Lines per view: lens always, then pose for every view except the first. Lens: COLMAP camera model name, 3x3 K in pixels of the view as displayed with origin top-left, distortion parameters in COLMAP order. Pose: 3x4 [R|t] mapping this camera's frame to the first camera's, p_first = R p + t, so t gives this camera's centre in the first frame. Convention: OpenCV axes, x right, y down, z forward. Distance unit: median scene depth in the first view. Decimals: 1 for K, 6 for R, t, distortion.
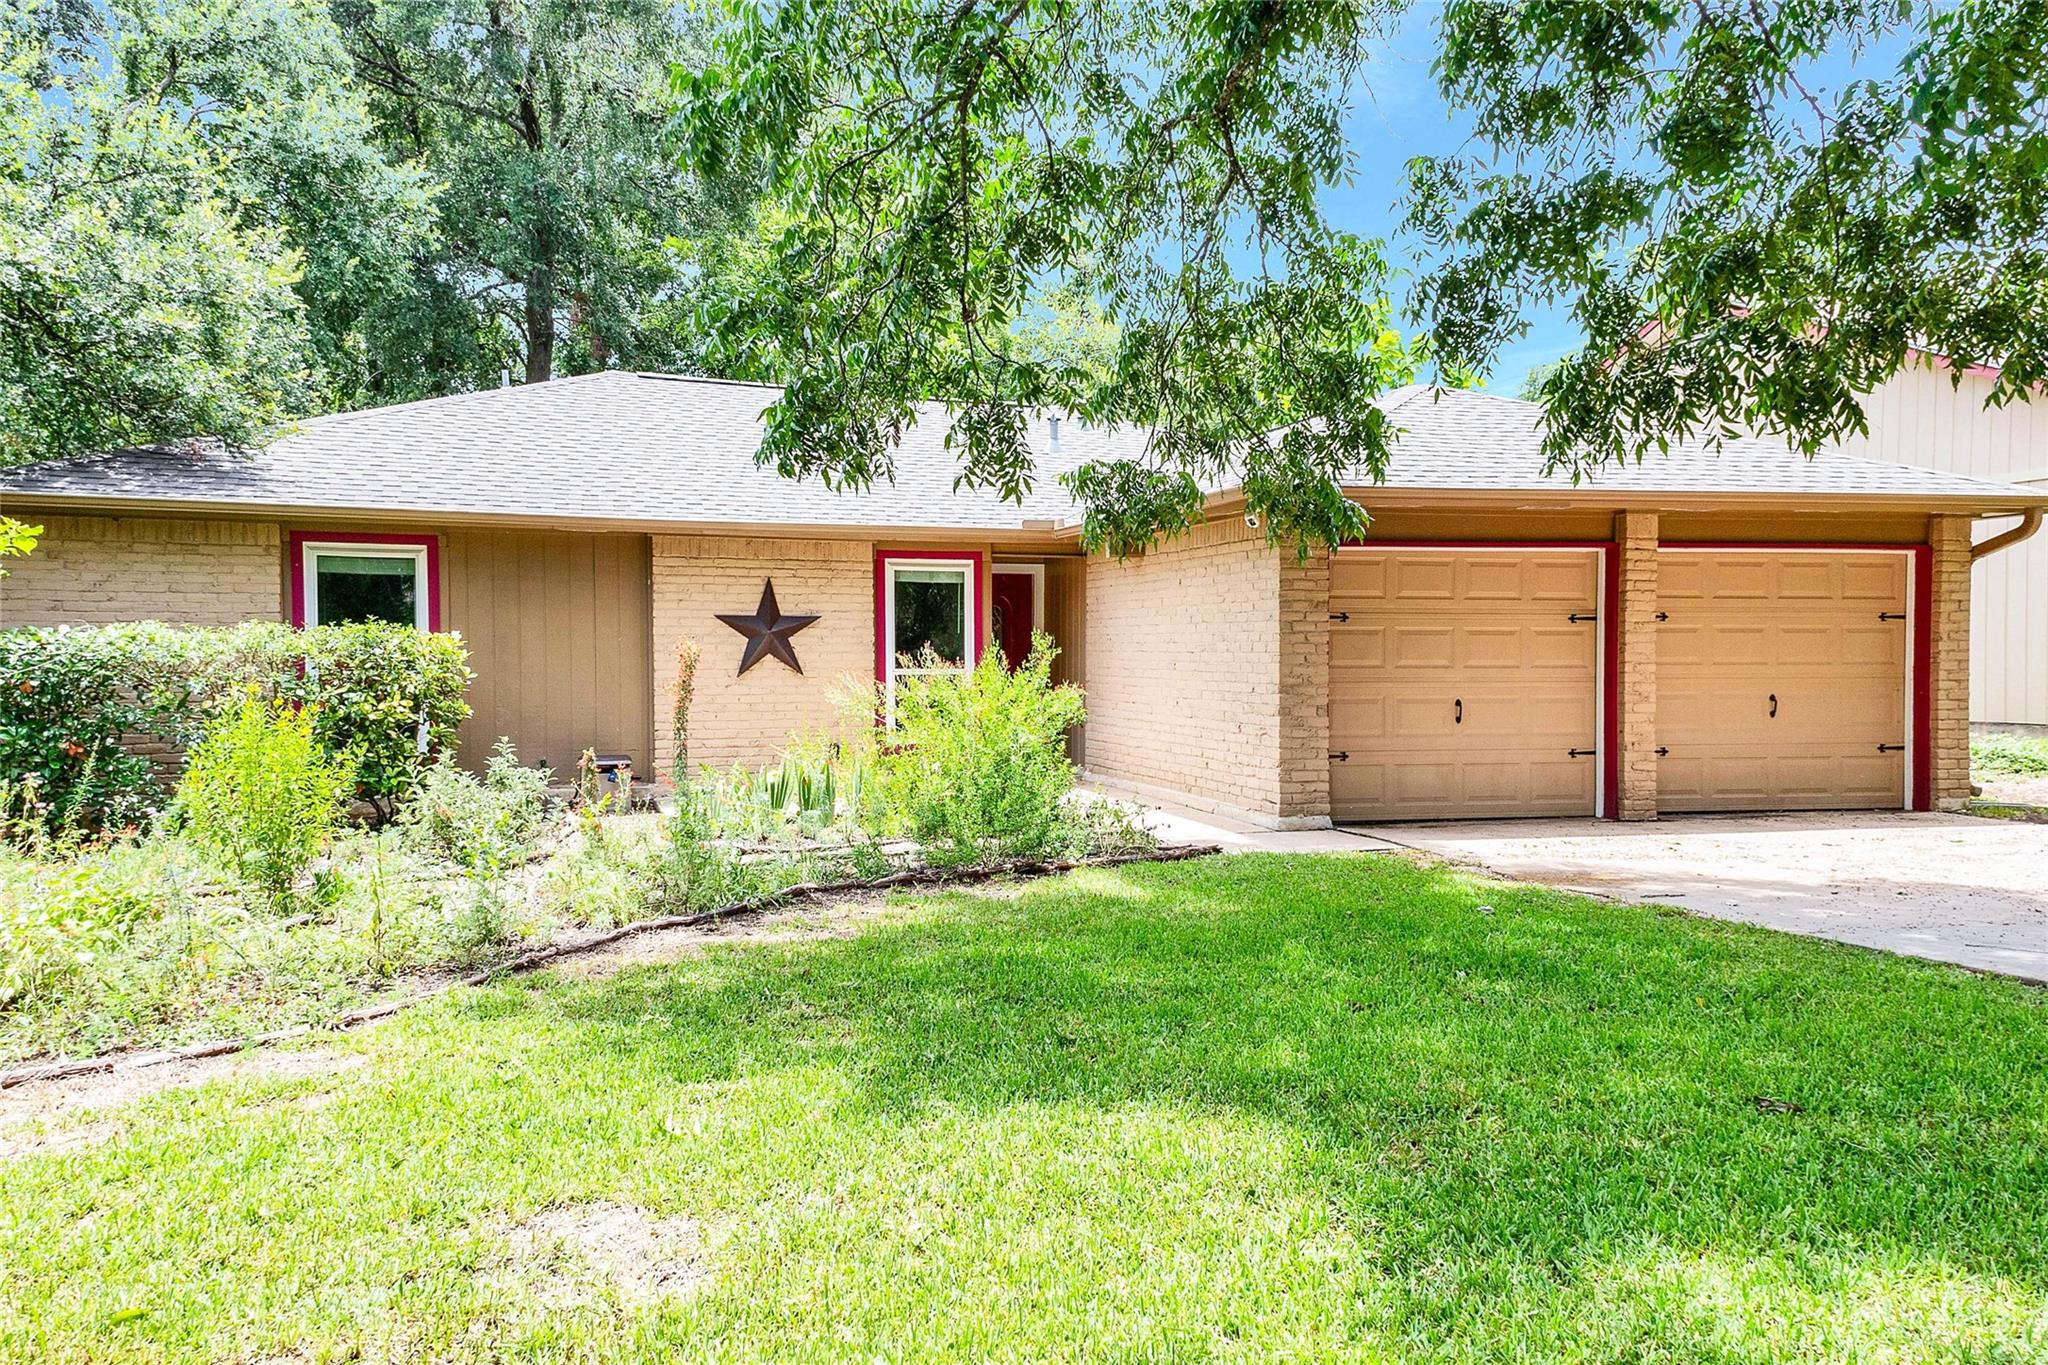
lens RADIAL K [[947.2, 0, 1029.8], [0, 947.2, 696.0], [0, 0, 1]] dist [0.025875, -0.001573]
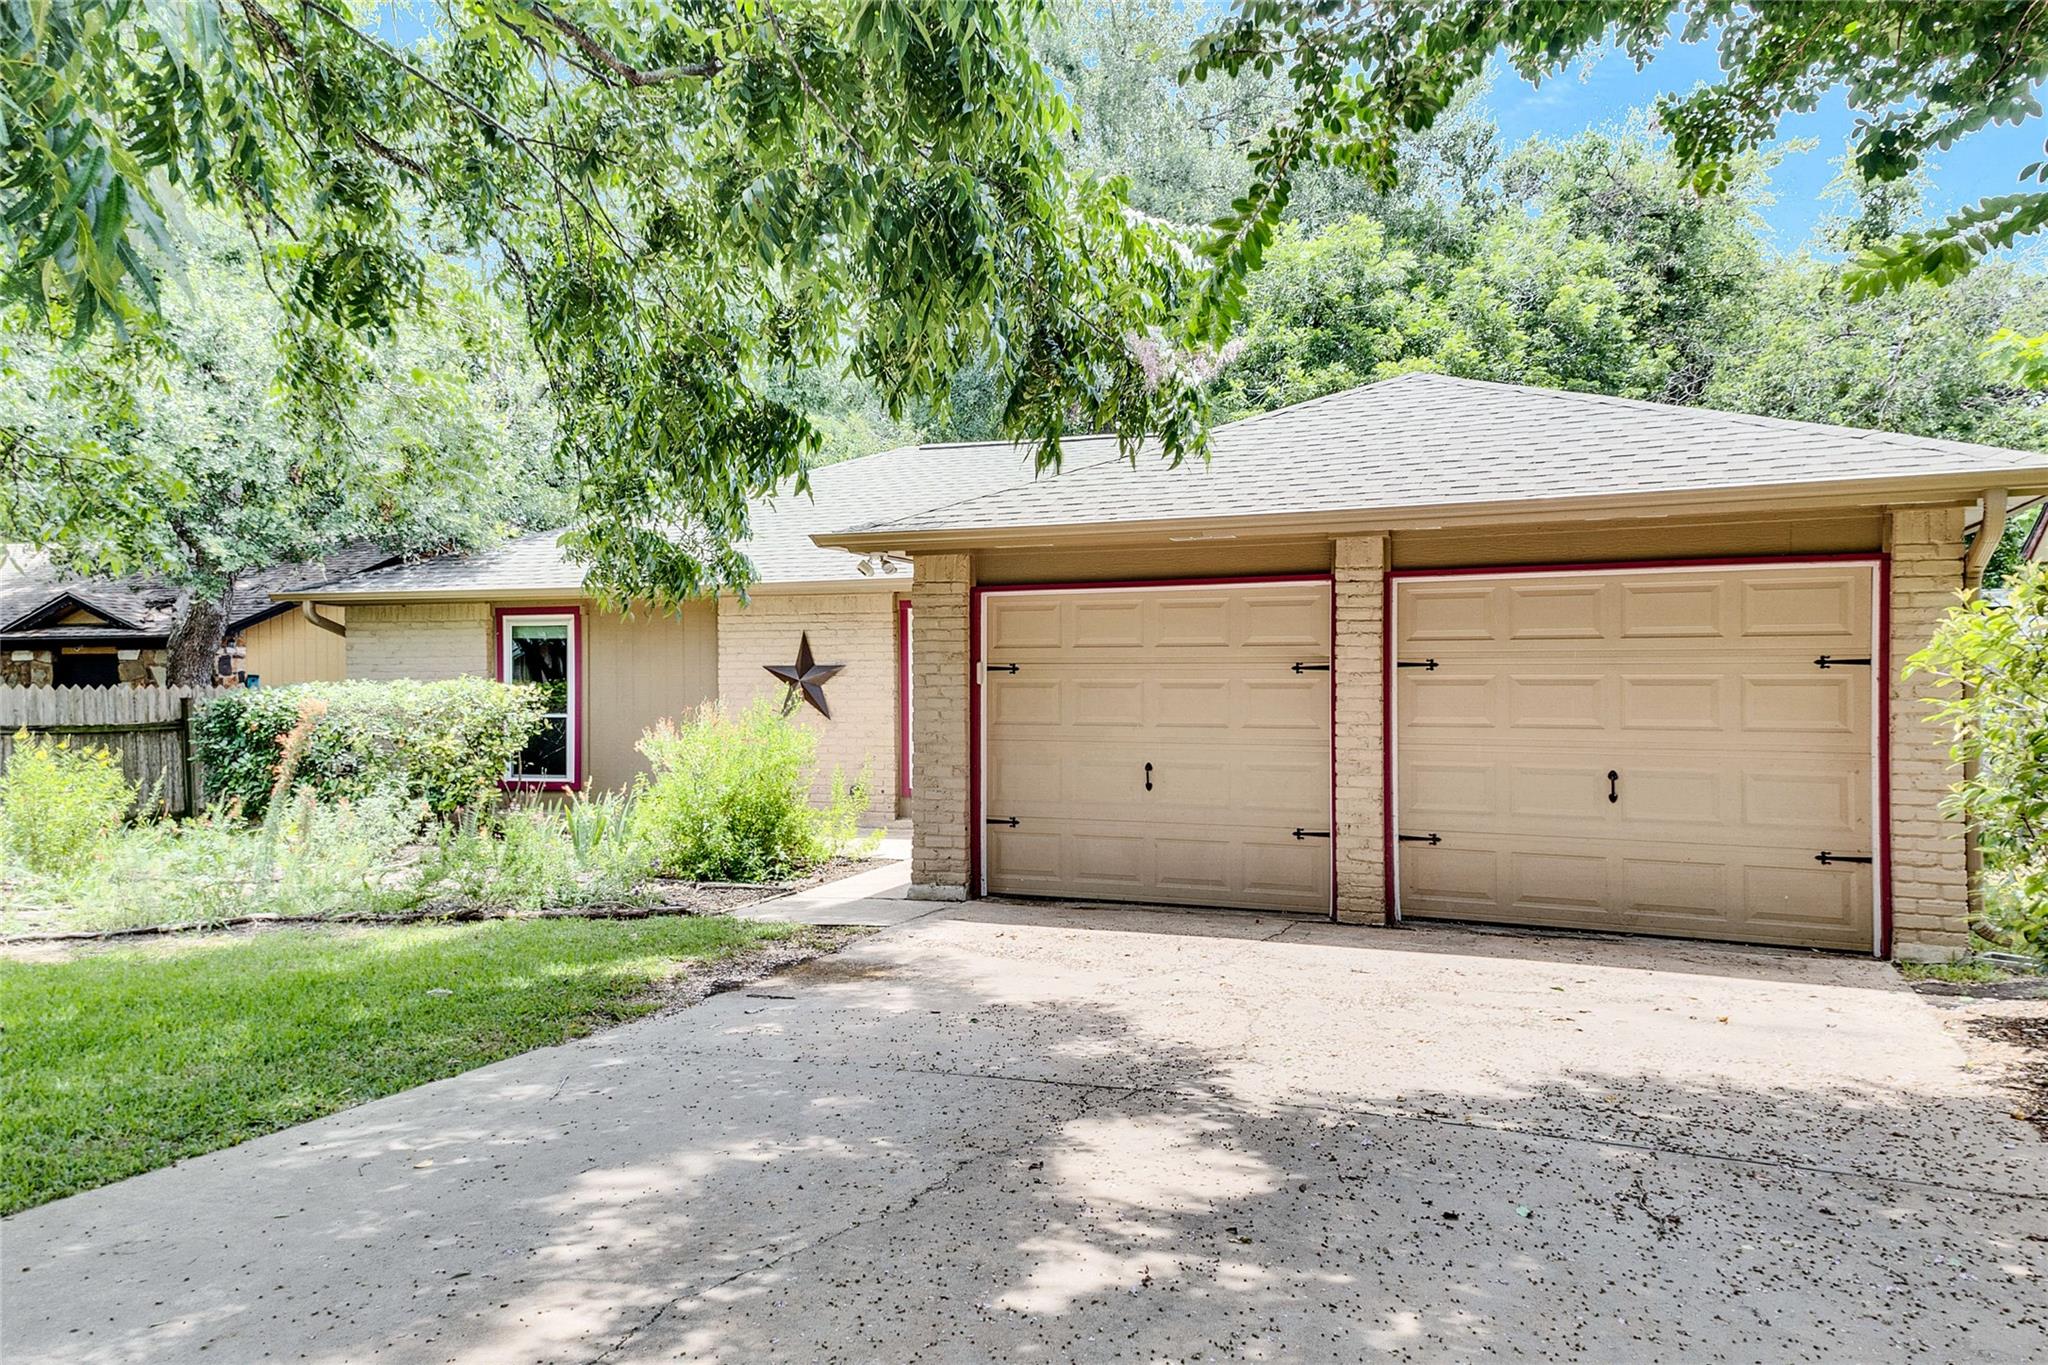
lens RADIAL K [[941.4, 0, 1057.1], [0, 941.4, 677.2], [0, 0, 1]] dist [0.010034, 0.000689]
pose [[0.906372, -0.003493, -0.422466, 0.611456], [-0.022891, 0.998091, -0.057364, -0.018886], [0.421860, 0.061664, 0.904562, 0.156733]]
